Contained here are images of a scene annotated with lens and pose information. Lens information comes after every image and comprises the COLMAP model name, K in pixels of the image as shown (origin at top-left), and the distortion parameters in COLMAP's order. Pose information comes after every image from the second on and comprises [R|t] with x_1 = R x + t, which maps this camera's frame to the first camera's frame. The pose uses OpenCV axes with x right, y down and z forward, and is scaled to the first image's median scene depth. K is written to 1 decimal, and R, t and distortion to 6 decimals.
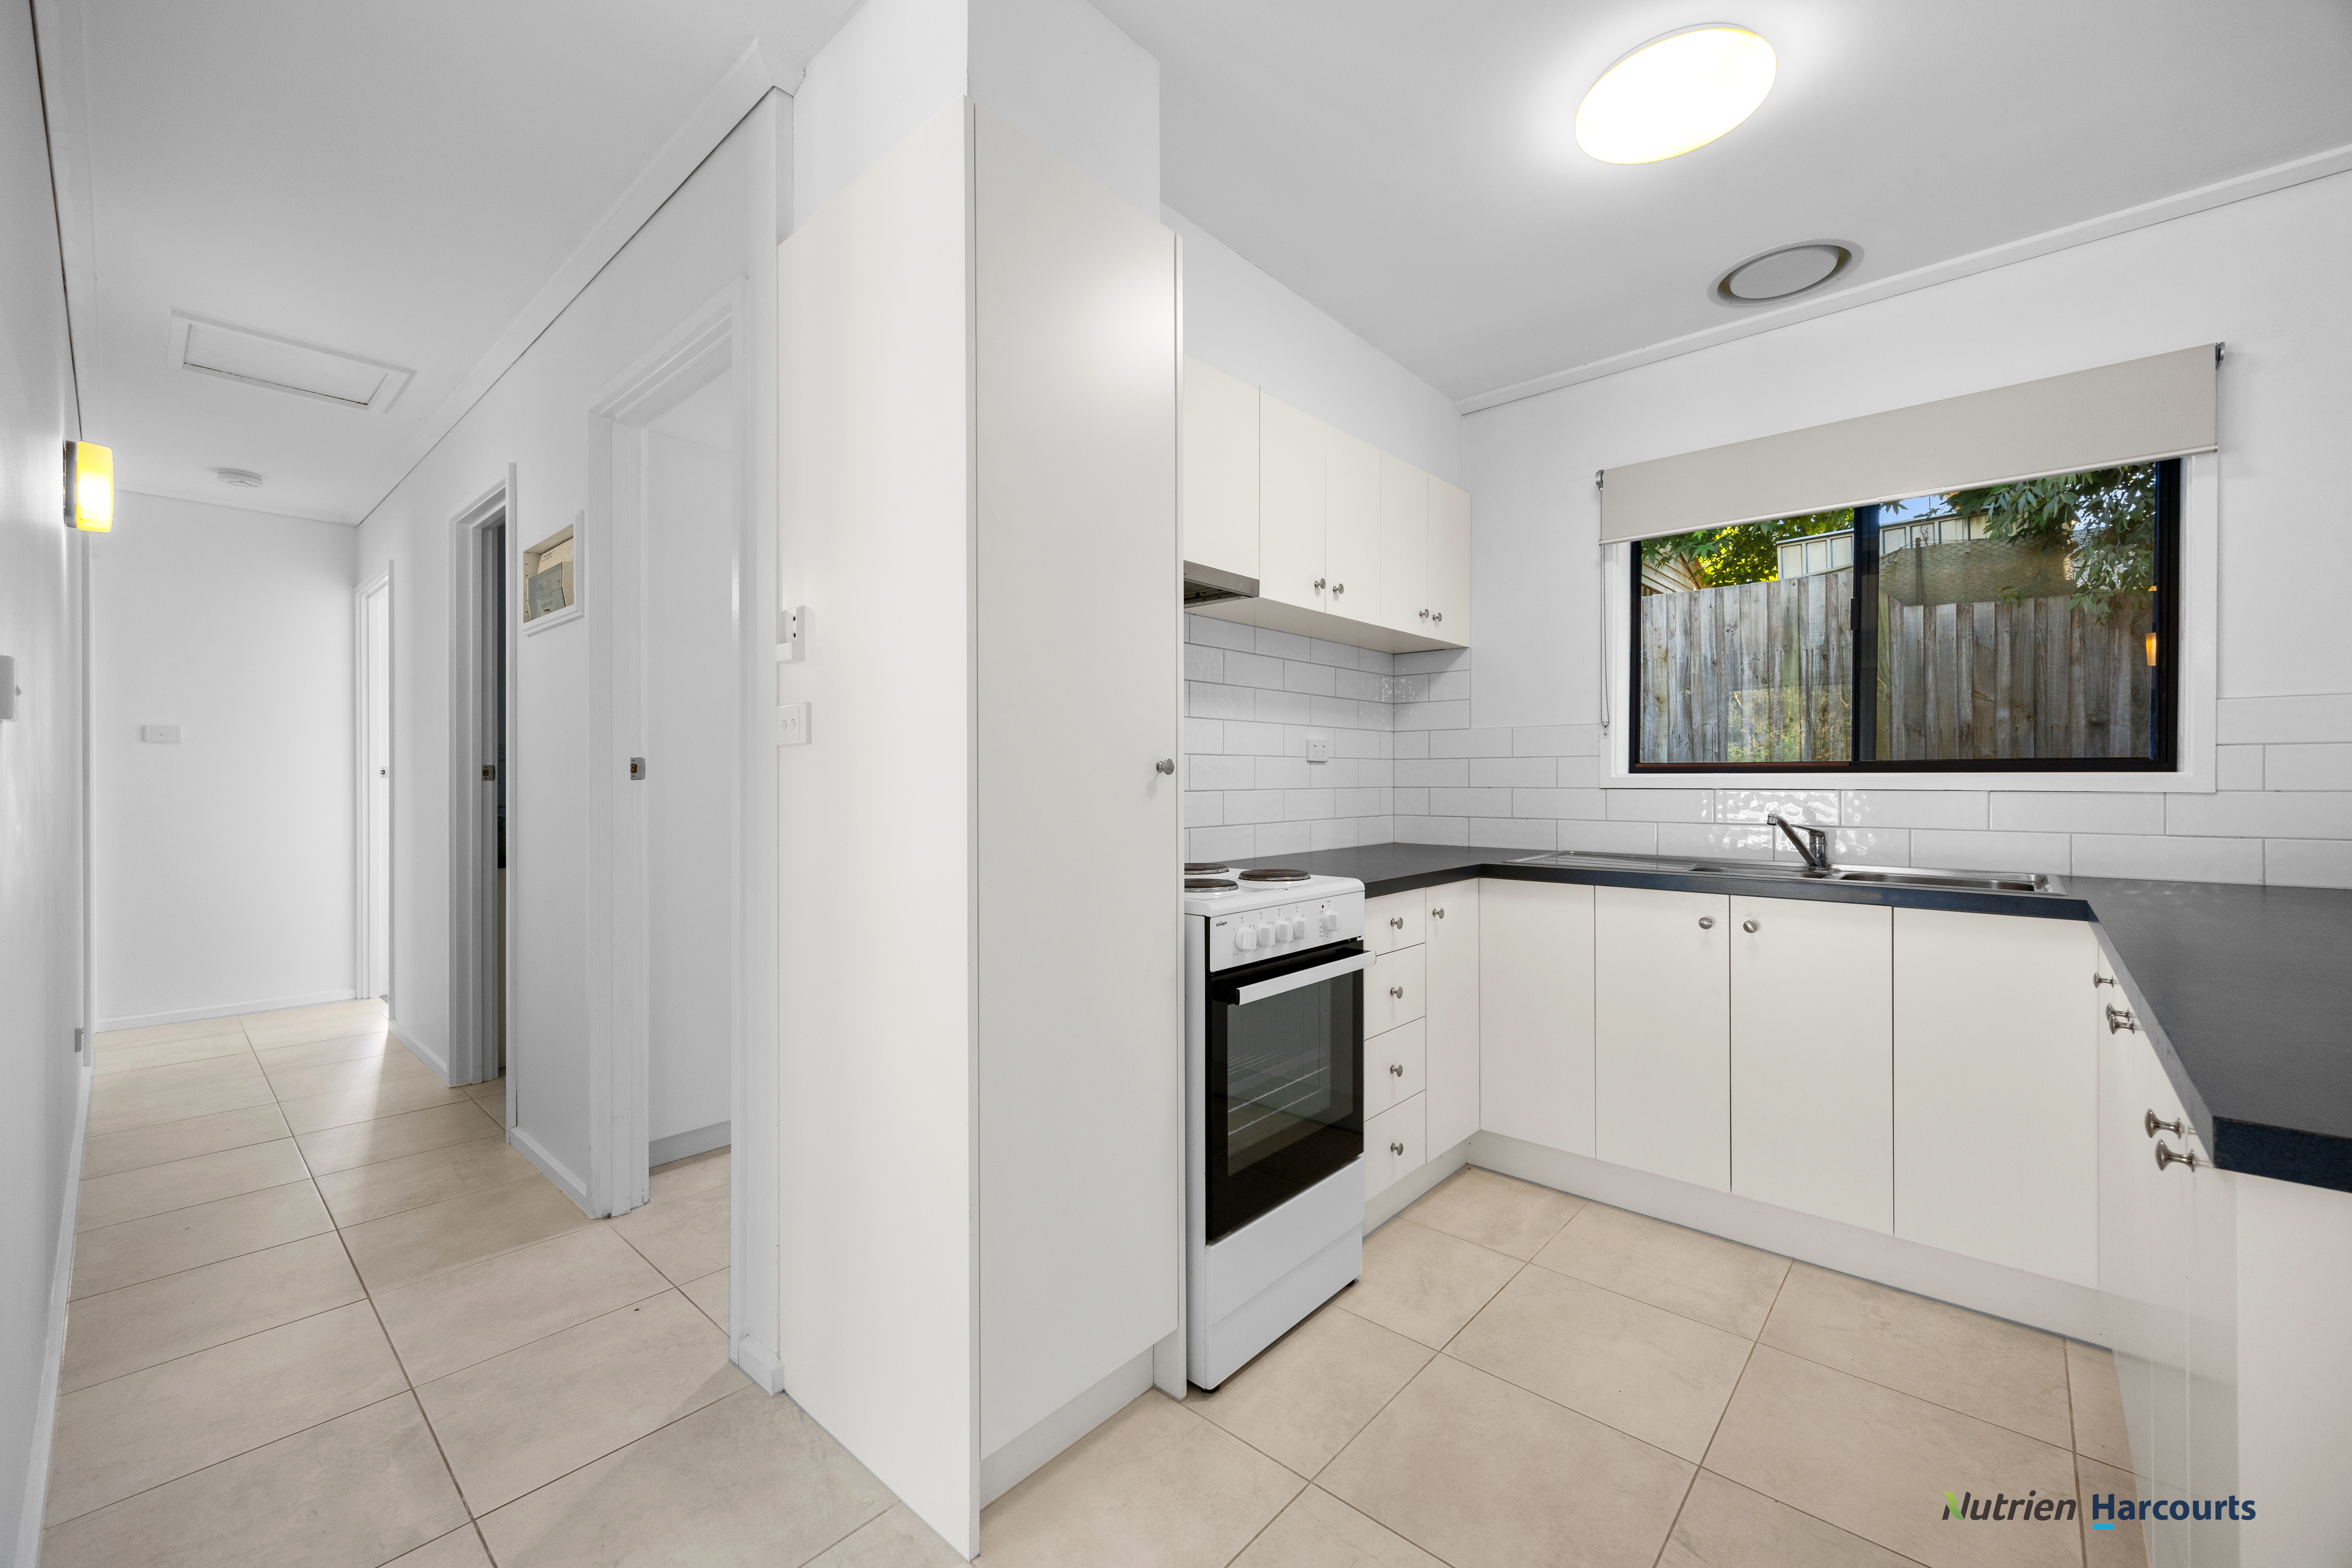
lens RADIAL K [[936.2, 0, 1174.0], [0, 936.2, 779.4], [0, 0, 1]] dist [0.009459, -0.000290]
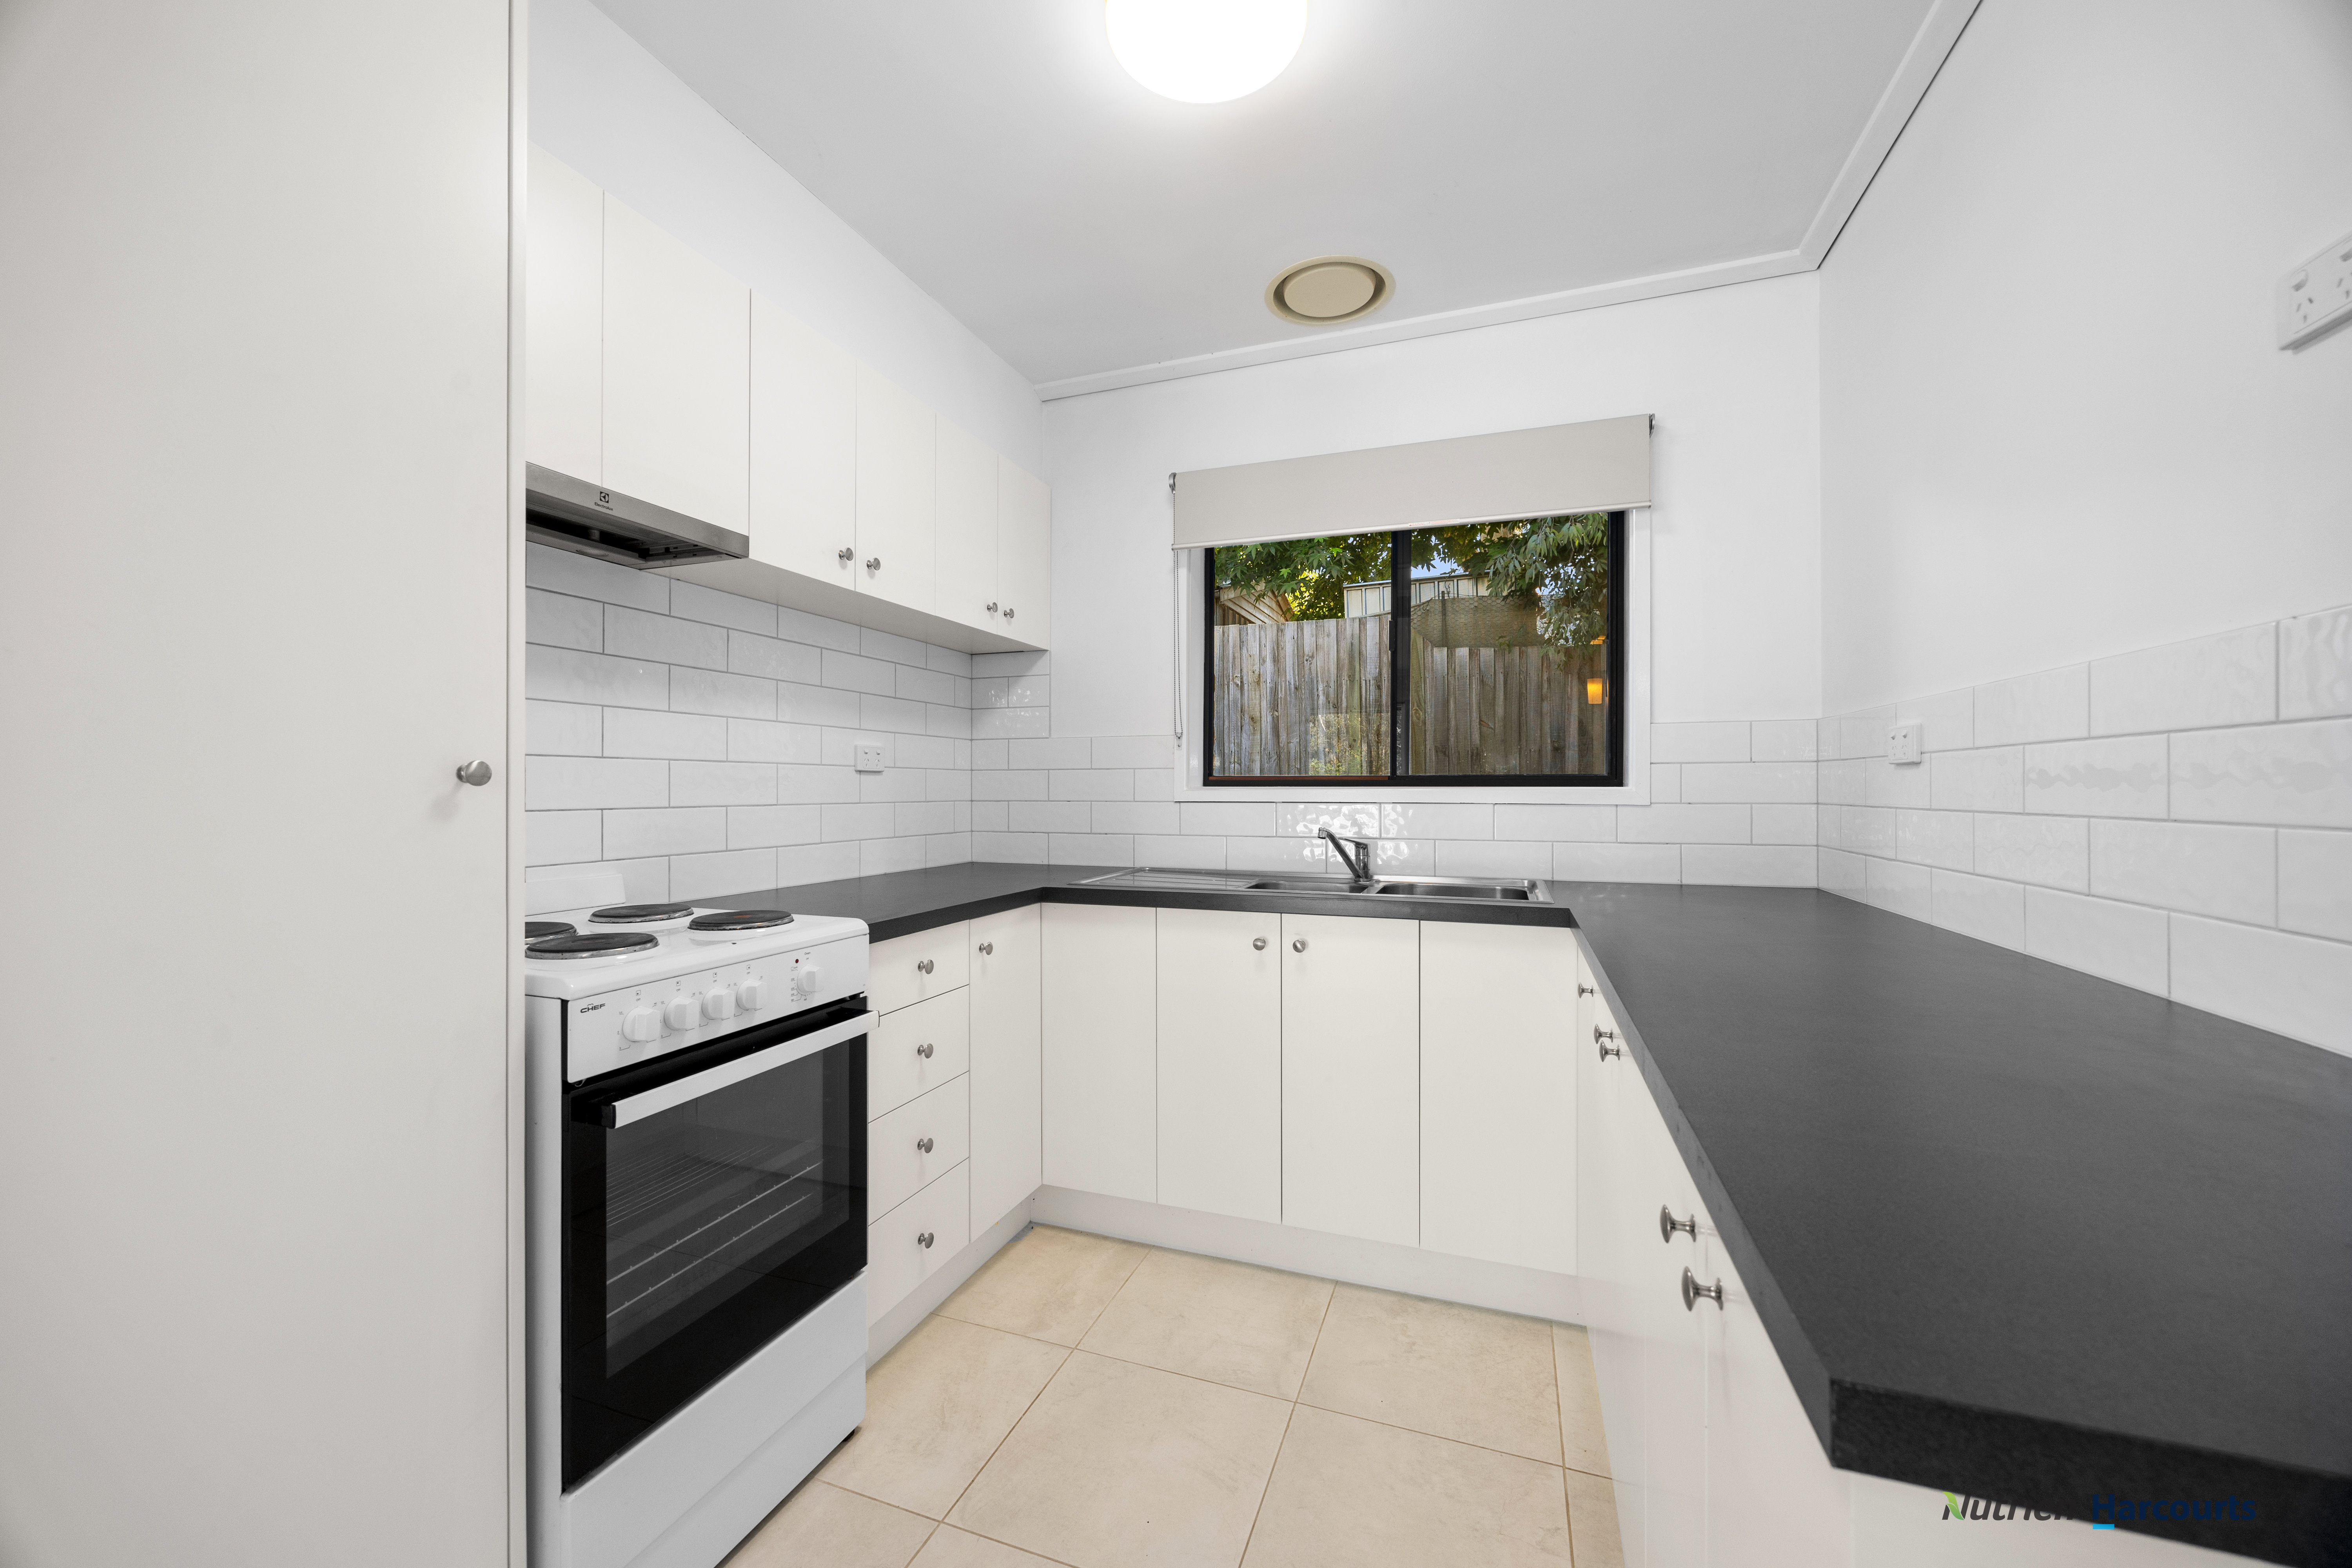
lens RADIAL K [[892.1, 0, 1176.0], [0, 892.1, 784.0], [0, 0, 1]] dist [0.000409, 0.000109]
pose [[0.930191, 0.004137, 0.367051, 0.137252], [-0.001196, 0.999965, -0.008241, -0.001375], [-0.367073, 0.007227, 0.930164, 0.166914]]
